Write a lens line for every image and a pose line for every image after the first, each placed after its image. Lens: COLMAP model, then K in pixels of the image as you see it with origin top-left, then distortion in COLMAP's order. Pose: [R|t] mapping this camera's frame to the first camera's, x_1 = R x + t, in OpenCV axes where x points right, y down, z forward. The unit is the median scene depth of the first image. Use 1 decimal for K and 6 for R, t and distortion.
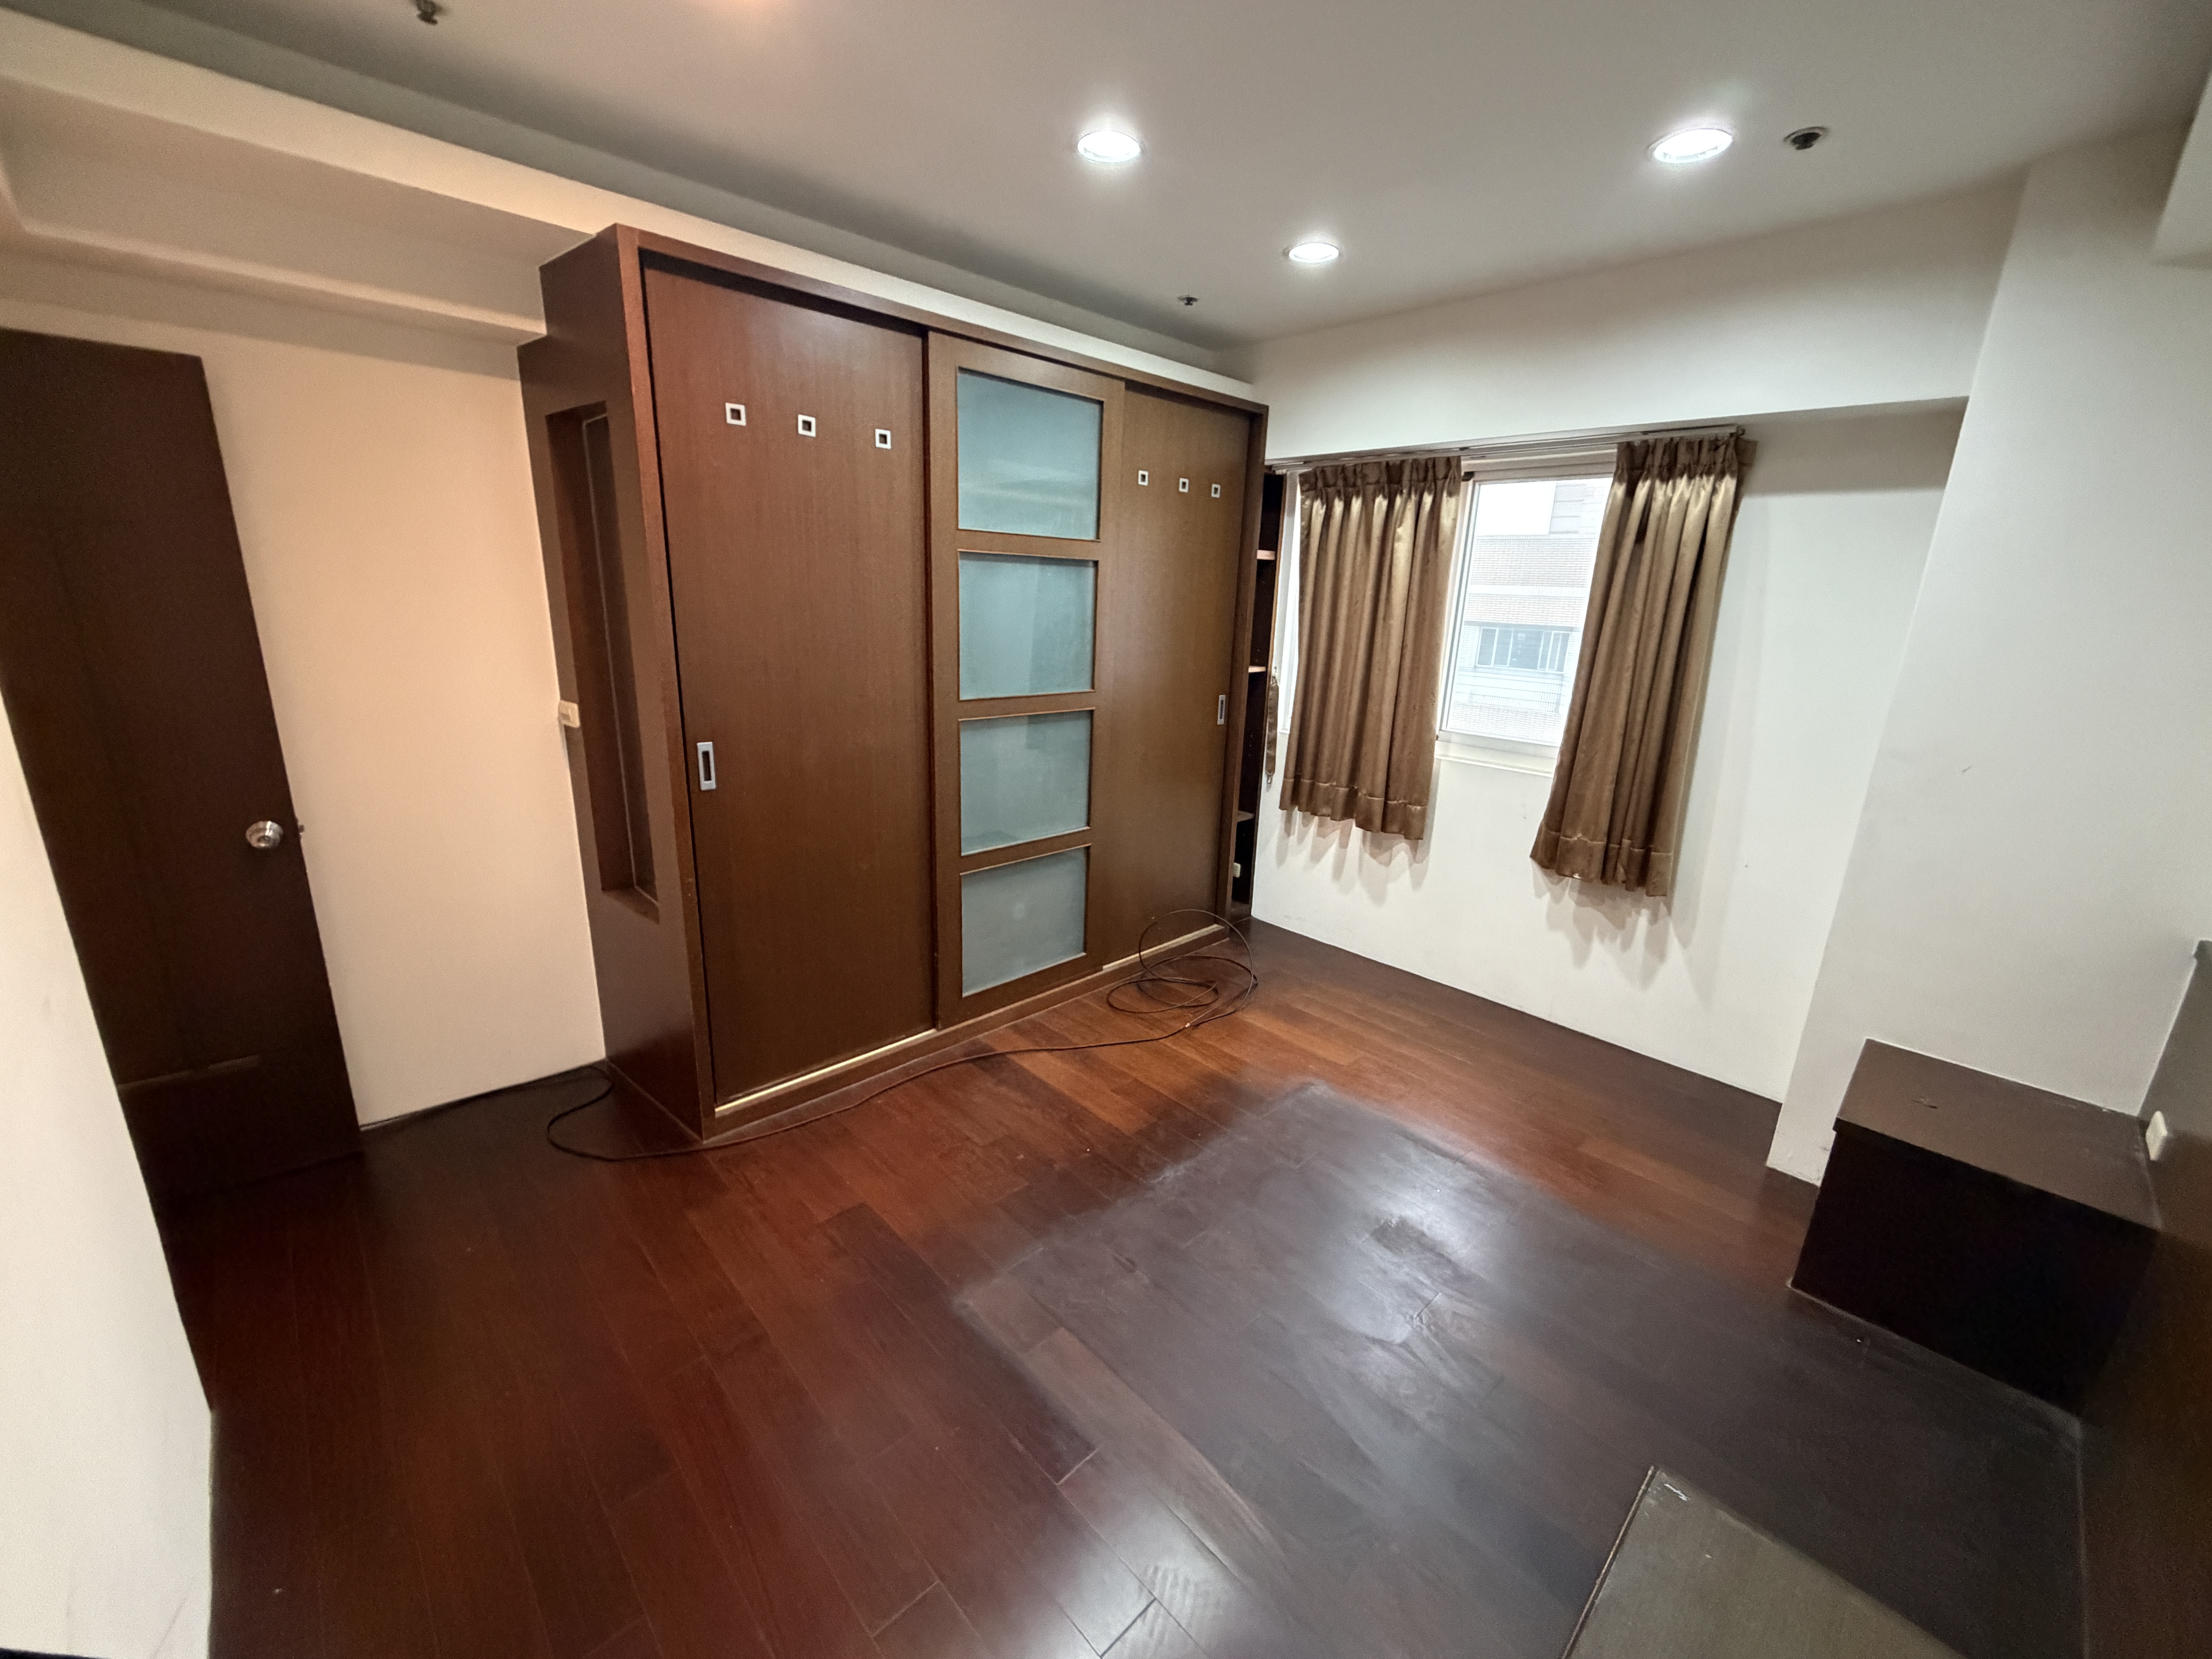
lens RADIAL K [[879.9, 0, 1101.9], [0, 879.9, 825.9], [0, 0, 1]] dist [0.000007, -0.000180]
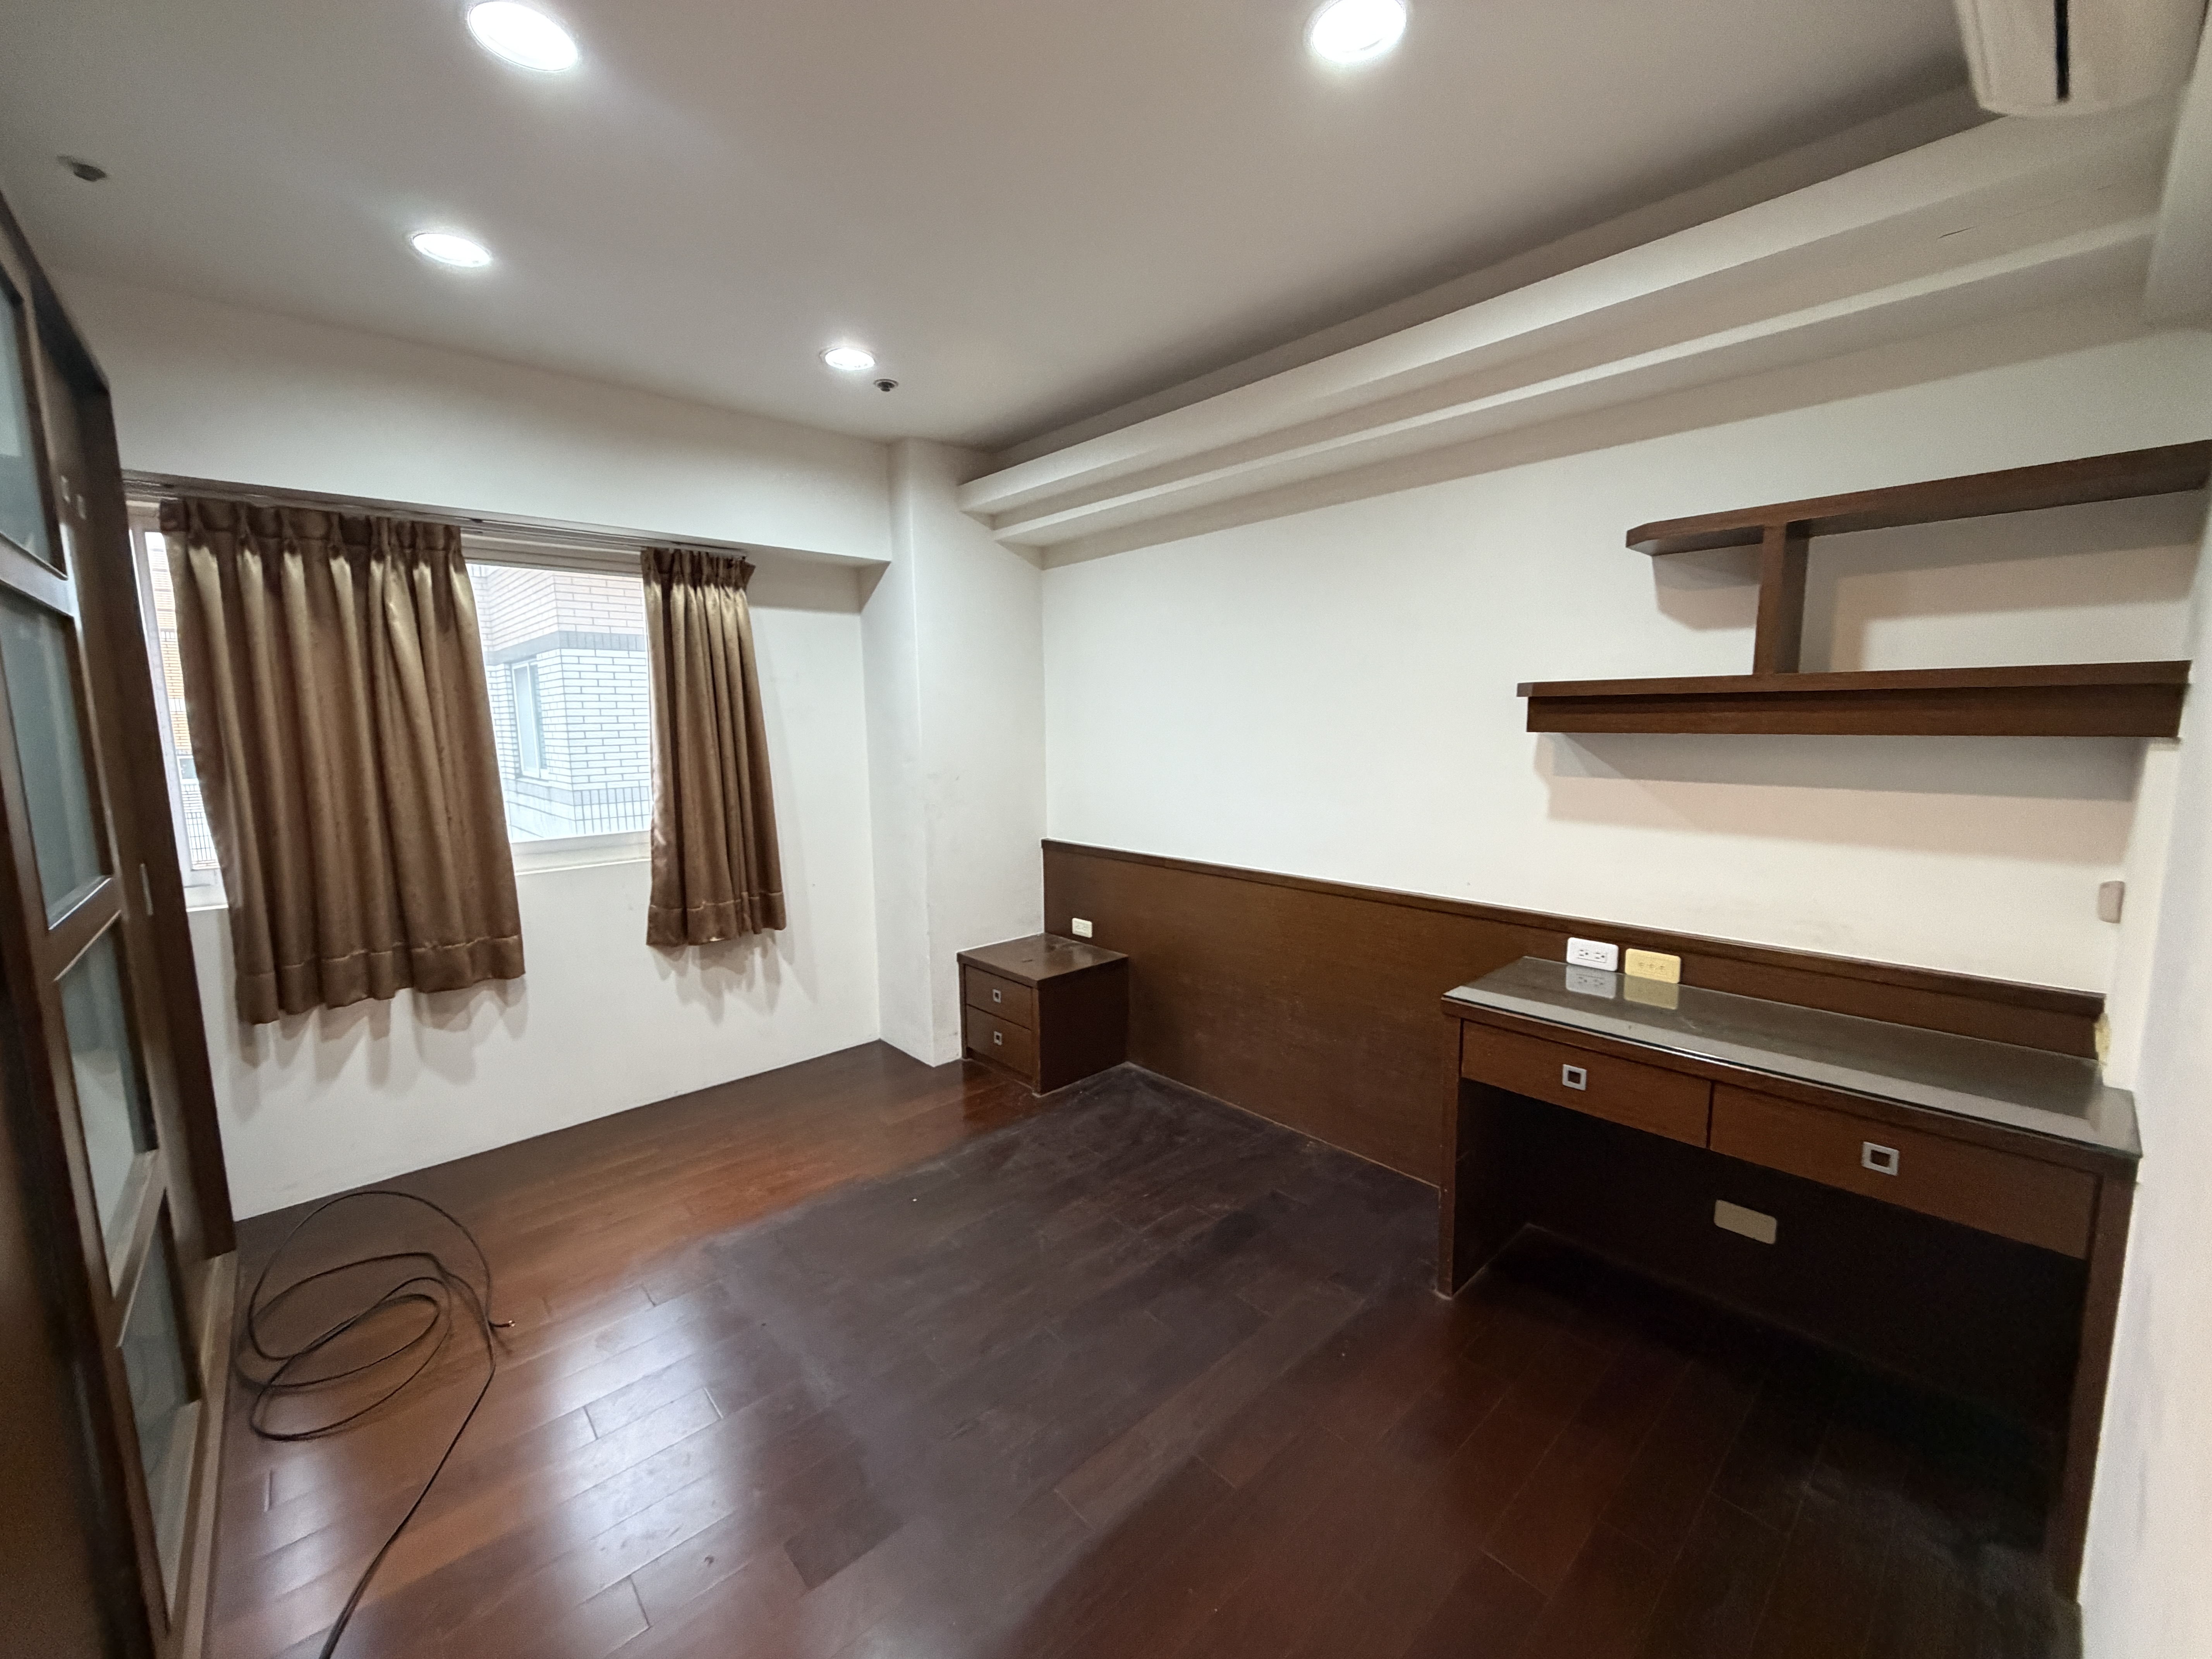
lens RADIAL K [[886.8, 0, 1120.3], [0, 886.8, 832.5], [0, 0, 1]] dist [0.000647, -0.000023]
pose [[0.009504, -0.181159, 0.983408, -0.476858], [0.262411, 0.949437, 0.172365, -0.119219], [-0.964909, 0.256419, 0.056562, 0.406789]]
